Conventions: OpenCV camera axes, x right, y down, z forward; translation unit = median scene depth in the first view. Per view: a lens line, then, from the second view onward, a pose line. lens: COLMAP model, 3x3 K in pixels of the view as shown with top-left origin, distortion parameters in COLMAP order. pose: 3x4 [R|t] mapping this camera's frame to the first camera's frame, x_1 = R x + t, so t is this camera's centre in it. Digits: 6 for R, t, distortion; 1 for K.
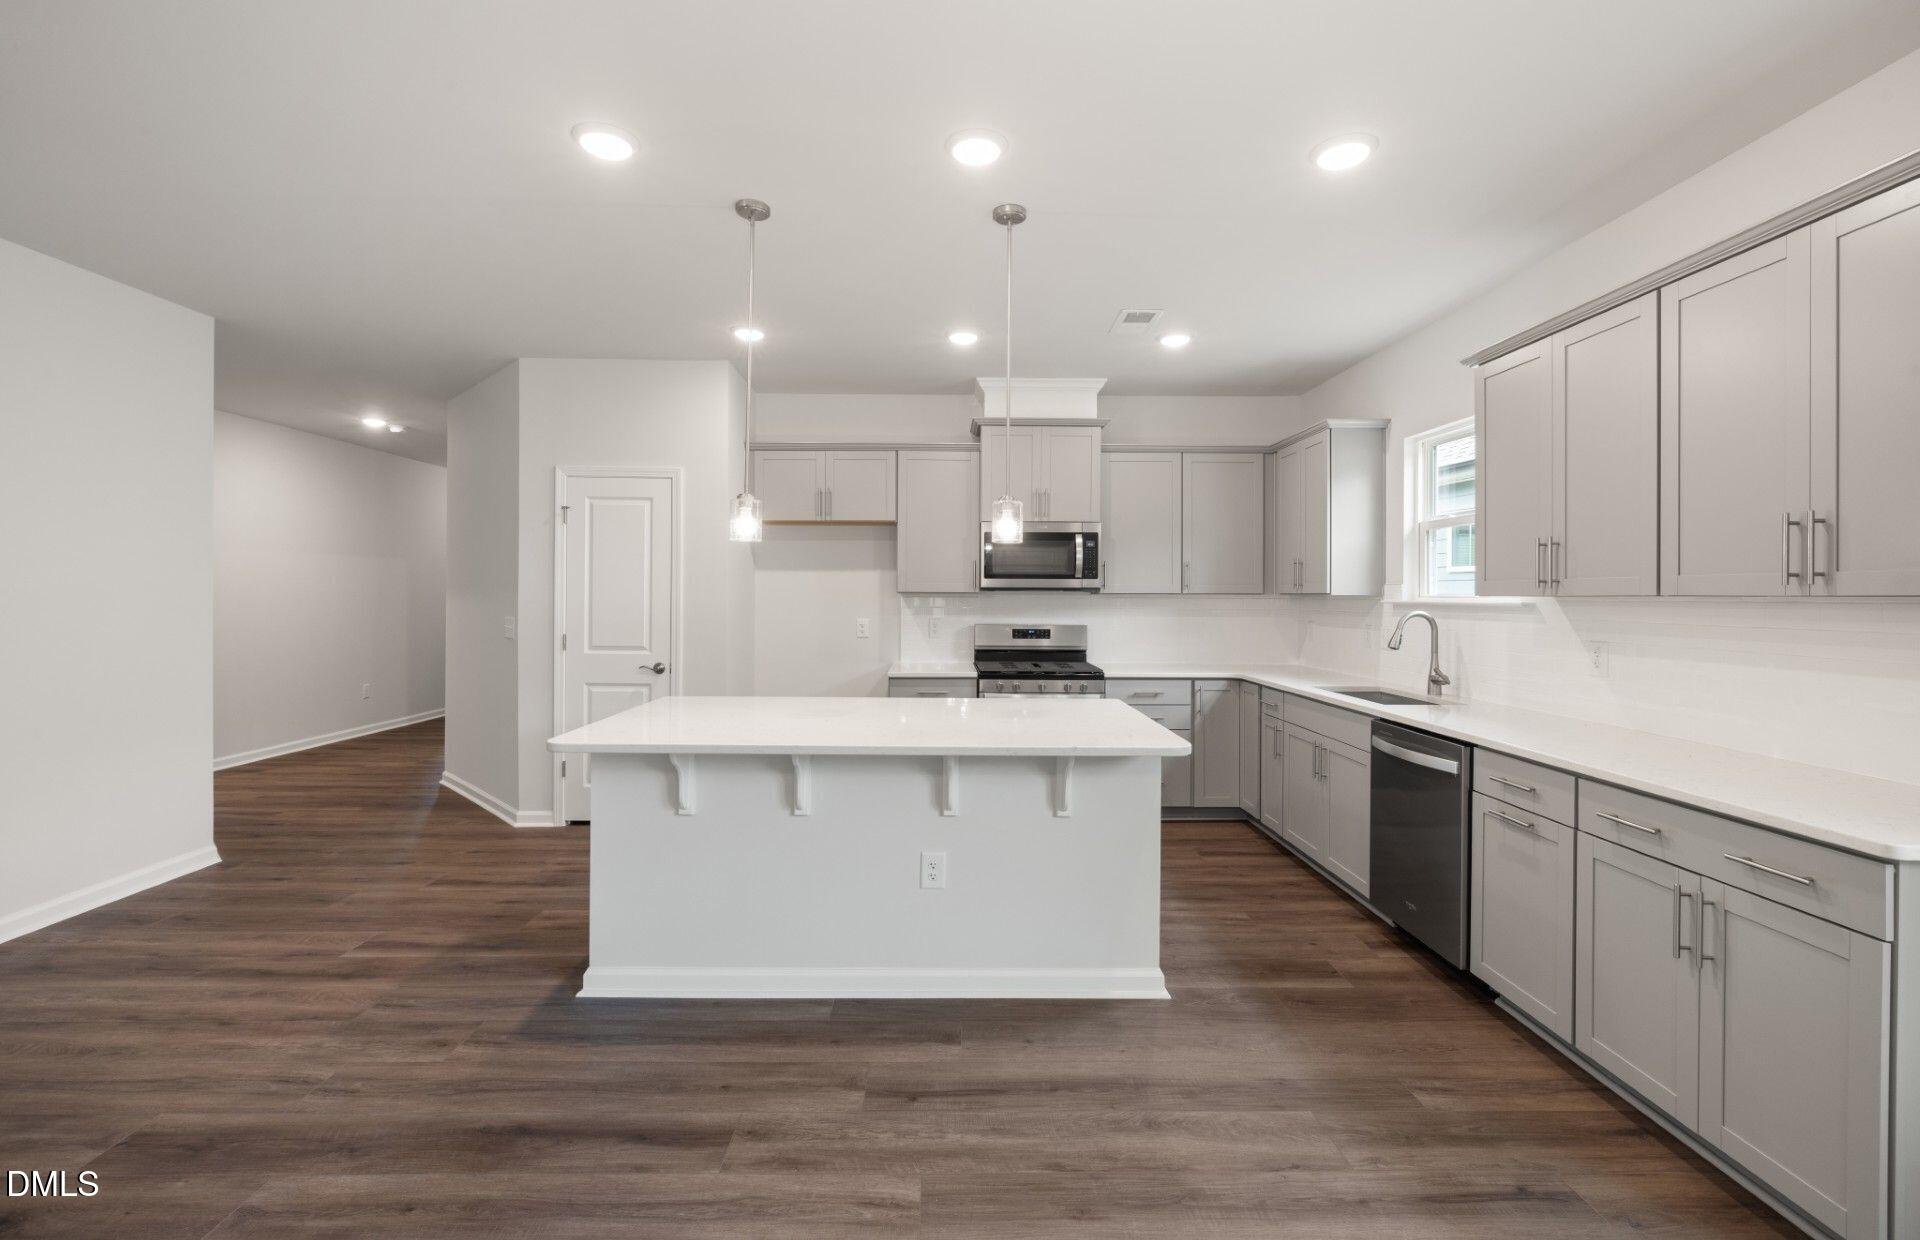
lens RADIAL K [[799.2, 0, 960.4], [0, 799.2, 602.5], [0, 0, 1]] dist [0.001181, -0.001283]
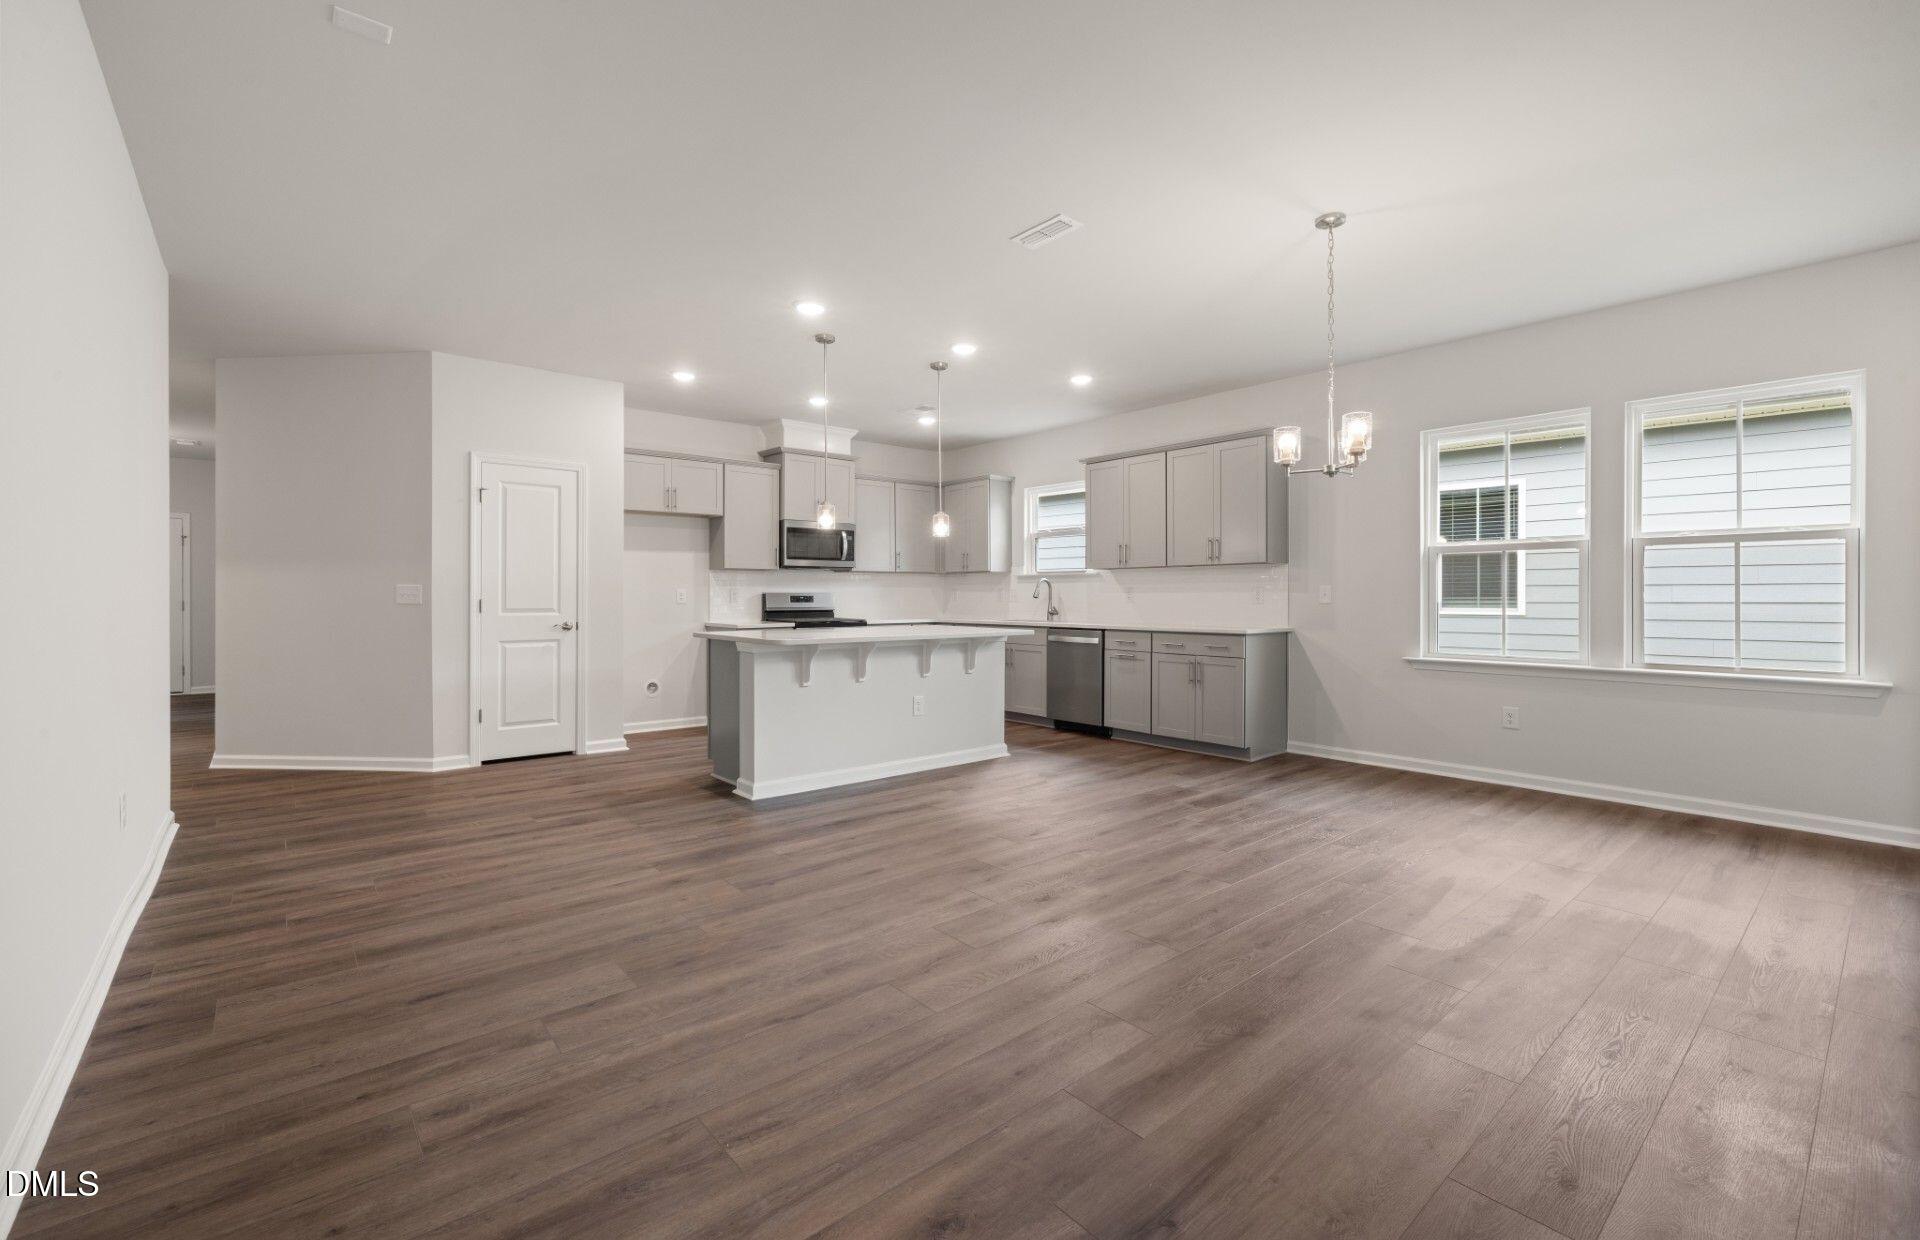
lens RADIAL K [[799.2, 0, 946.9], [0, 799.2, 595.9], [0, 0, 1]] dist [0.001181, -0.001283]
pose [[0.778316, -0.006410, 0.627840, -0.699272], [0.011057, 0.999933, -0.003498, 0.047055], [-0.627775, 0.009665, 0.778334, -0.315739]]
